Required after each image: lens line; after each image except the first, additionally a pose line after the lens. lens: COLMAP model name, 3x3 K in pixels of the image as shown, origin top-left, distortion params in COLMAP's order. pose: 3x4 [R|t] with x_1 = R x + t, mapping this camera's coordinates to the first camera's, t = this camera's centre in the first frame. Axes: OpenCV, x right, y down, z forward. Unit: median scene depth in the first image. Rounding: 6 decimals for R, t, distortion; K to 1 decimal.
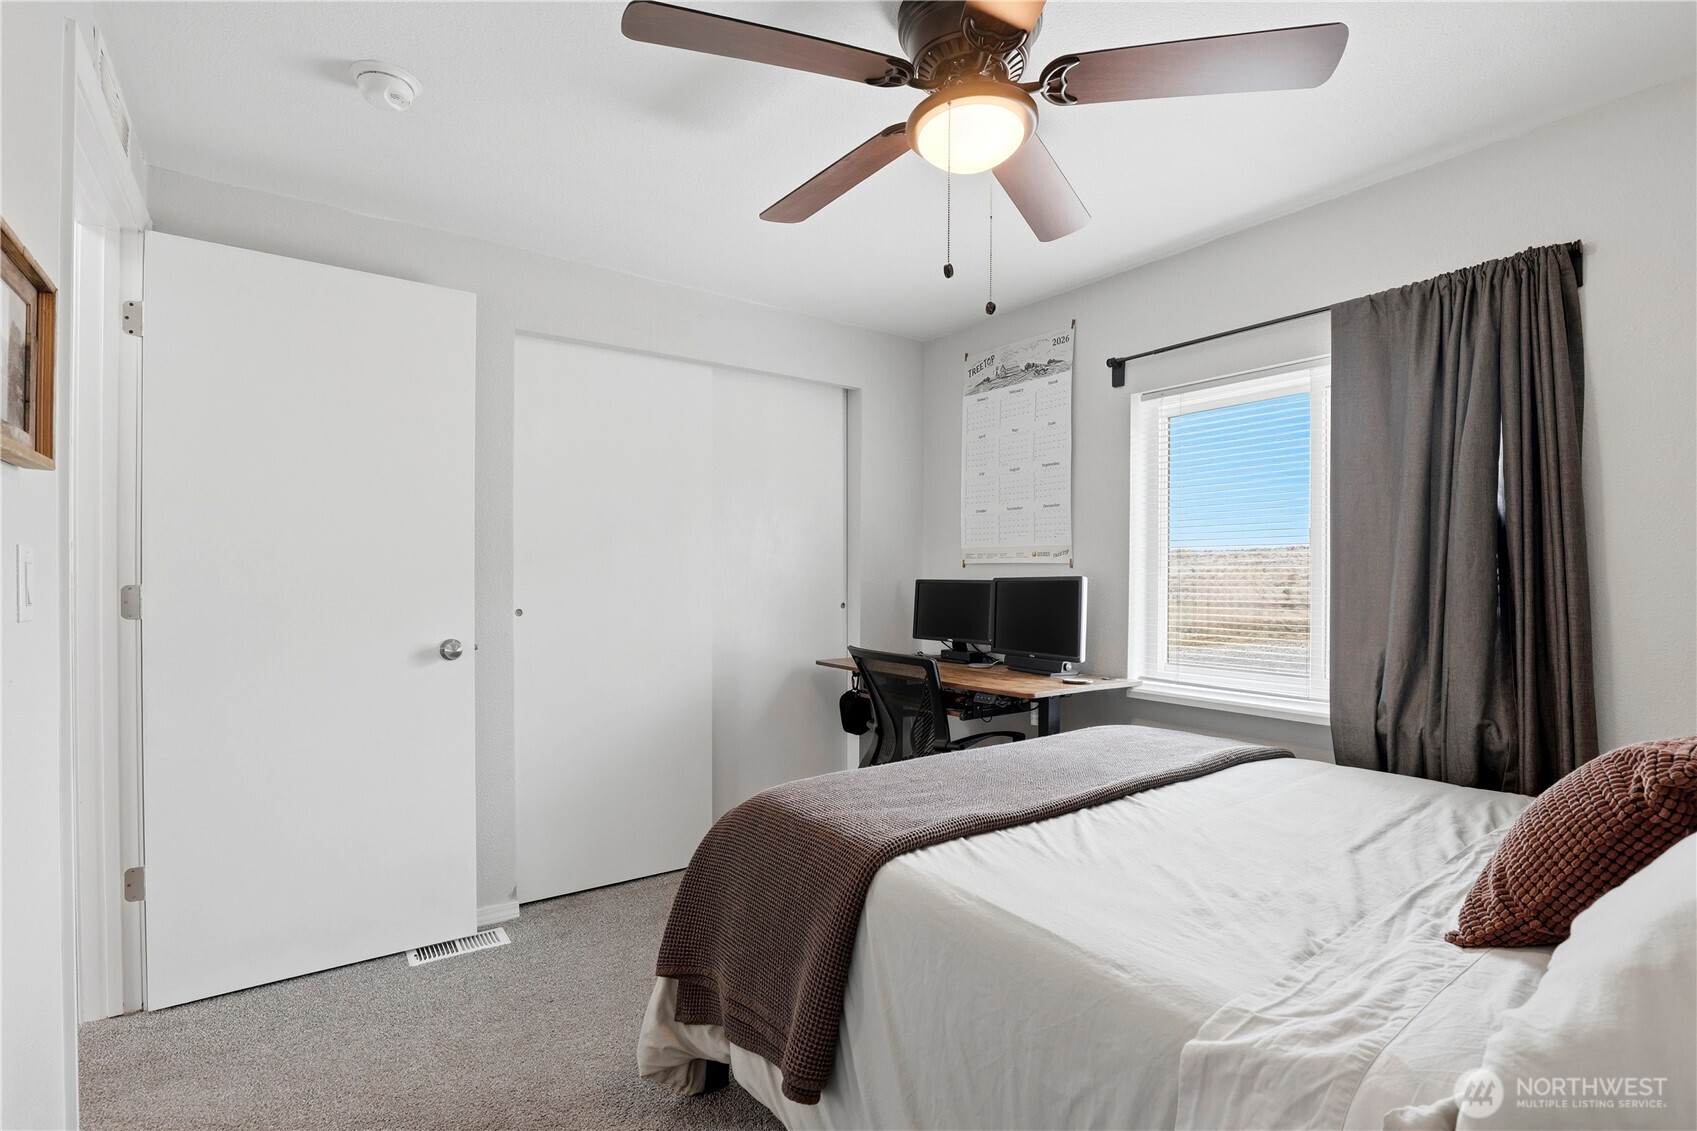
lens RADIAL K [[795.2, 0, 855.3], [0, 795.2, 575.7], [0, 0, 1]] dist [-0.006699, -0.000774]
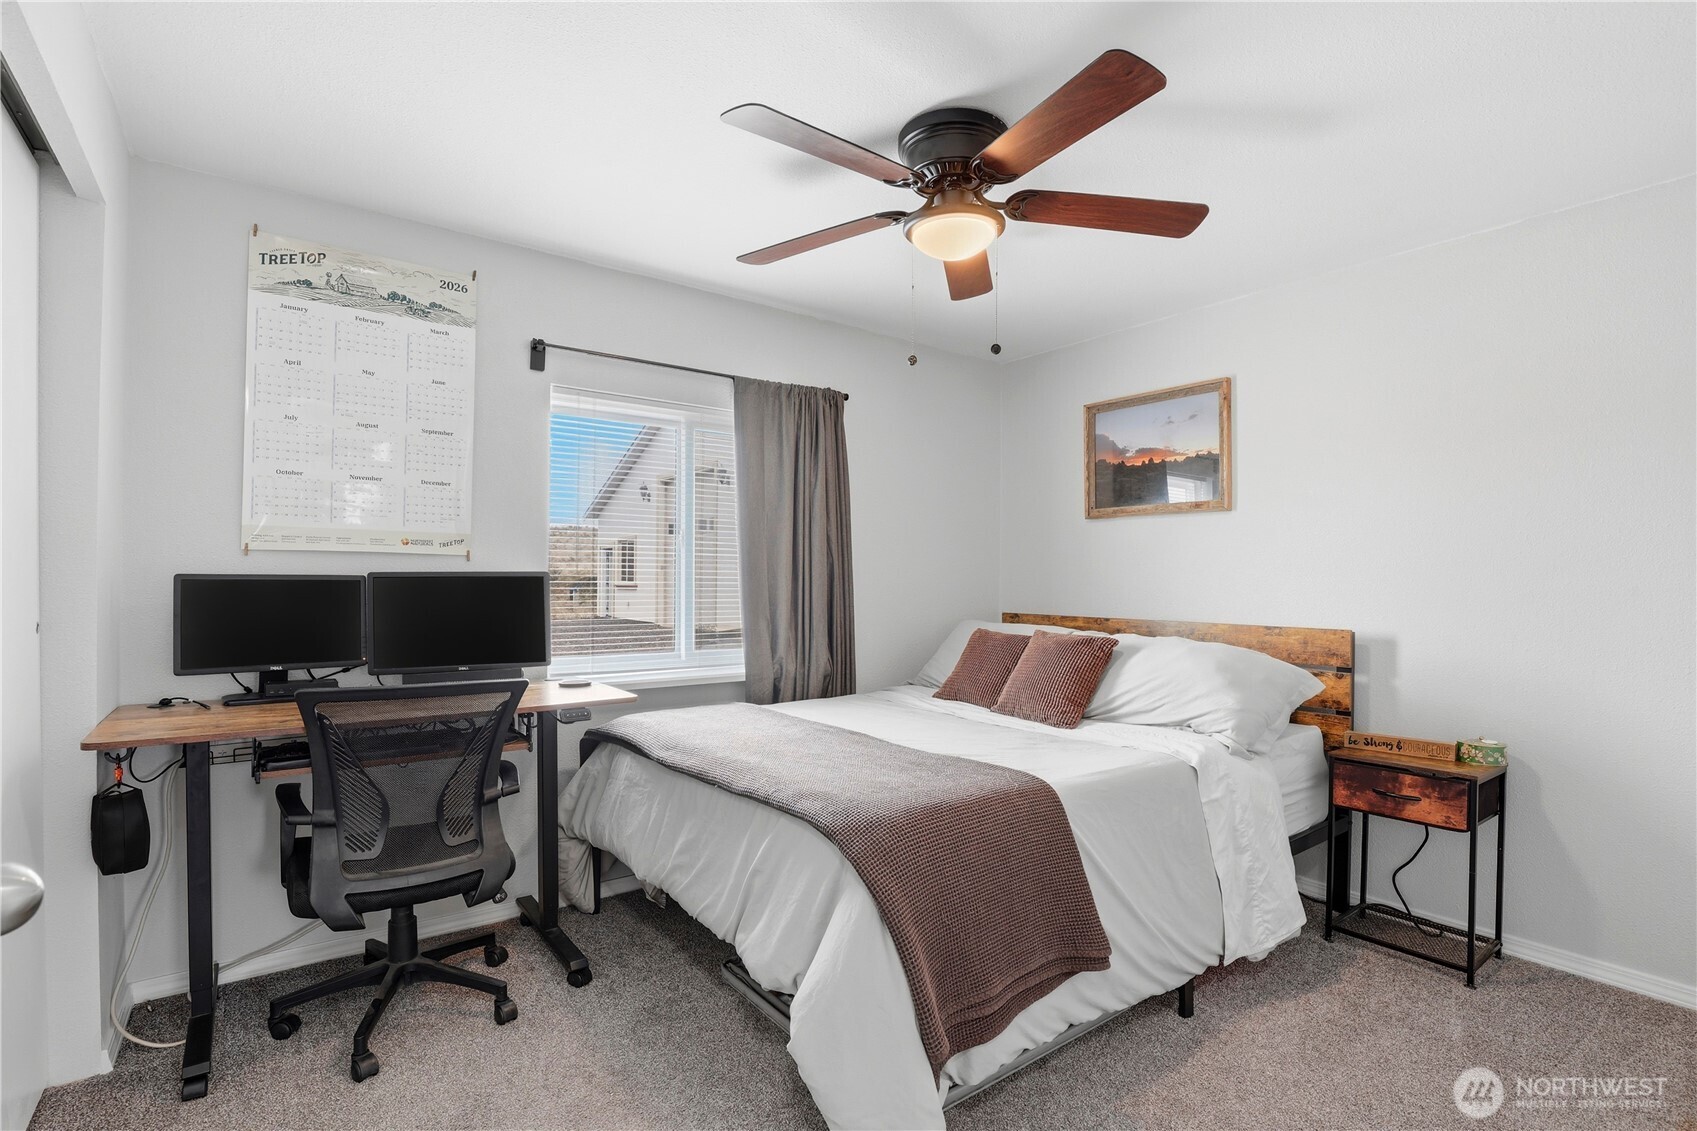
lens RADIAL K [[795.2, 0, 854.8], [0, 795.2, 568.5], [0, 0, 1]] dist [-0.006699, -0.000774]
pose [[-0.003697, 0.006616, 0.999971, -0.556154], [-0.006827, 0.999955, -0.006641, 0.001309], [-0.999970, -0.006851, -0.003652, 0.566752]]
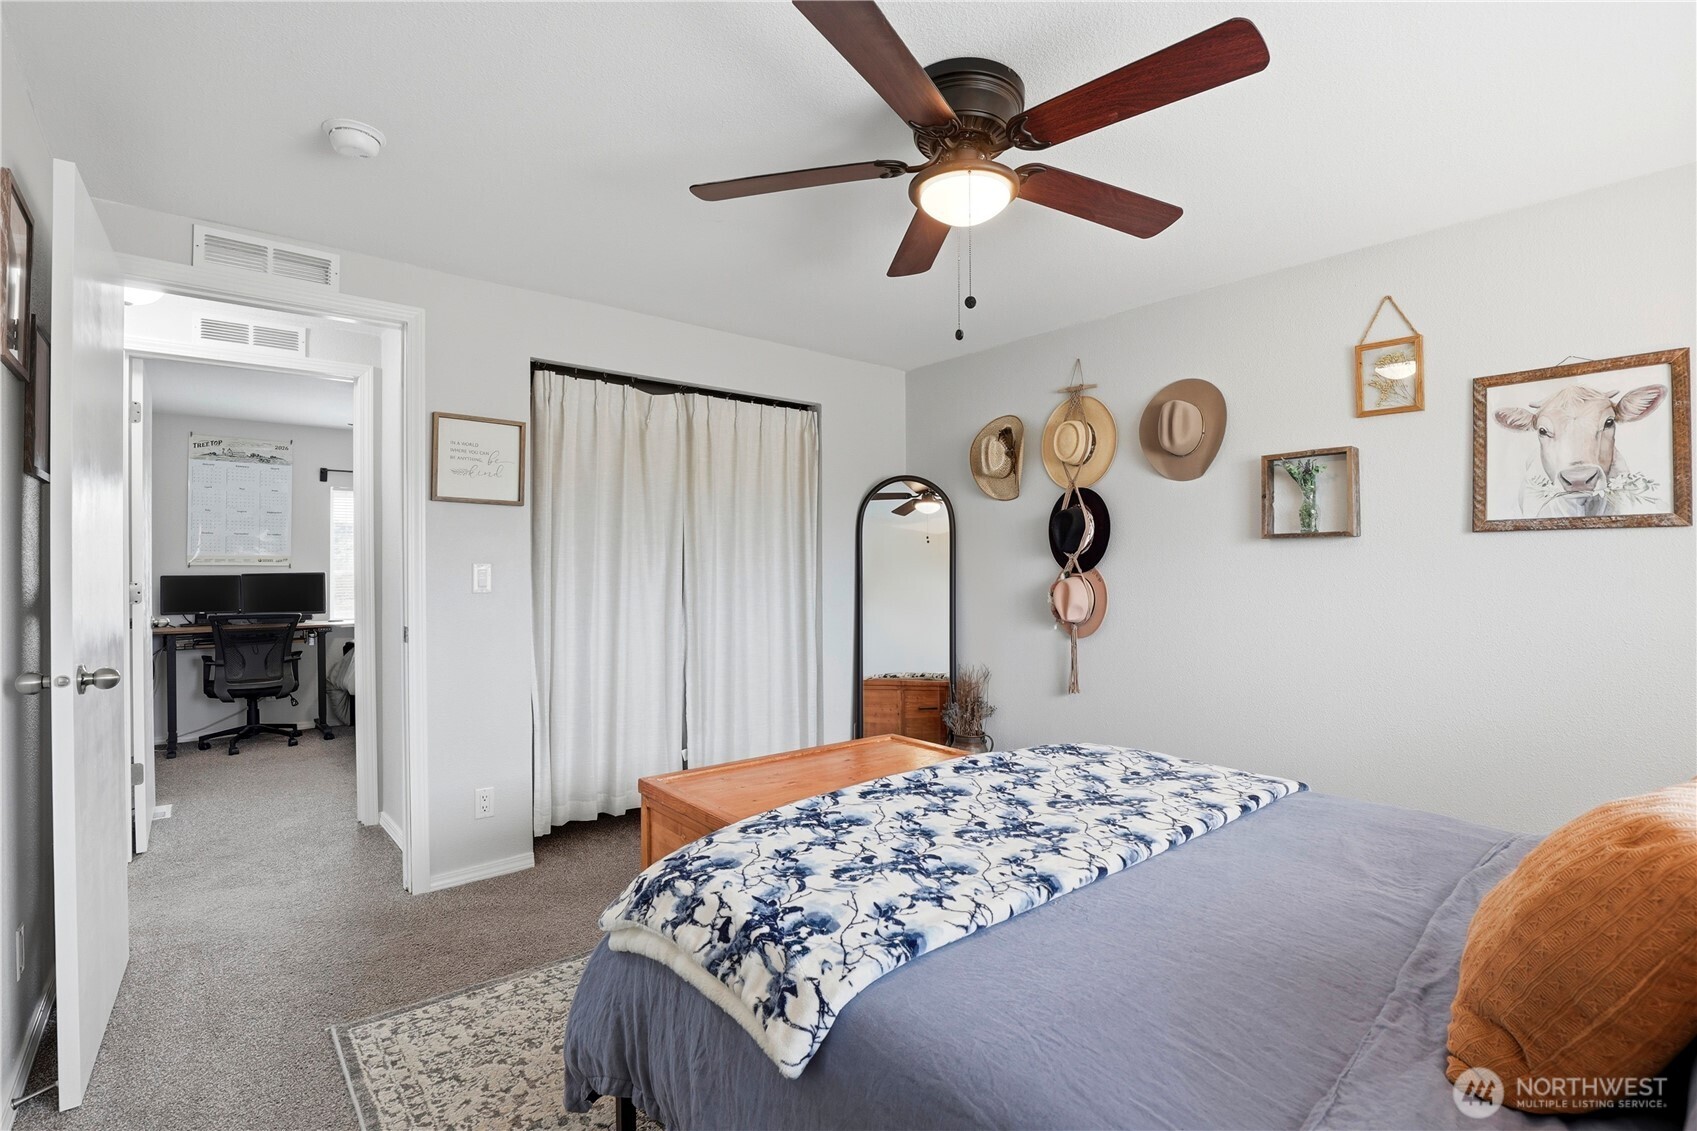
lens RADIAL K [[795.2, 0, 848.9], [0, 795.2, 564.5], [0, 0, 1]] dist [-0.006699, -0.000774]
pose [[-0.052679, -0.001195, 0.998611, -1.658159], [-0.005958, 0.999982, 0.000882, -0.027528], [-0.998594, -0.005903, -0.052685, -0.247711]]
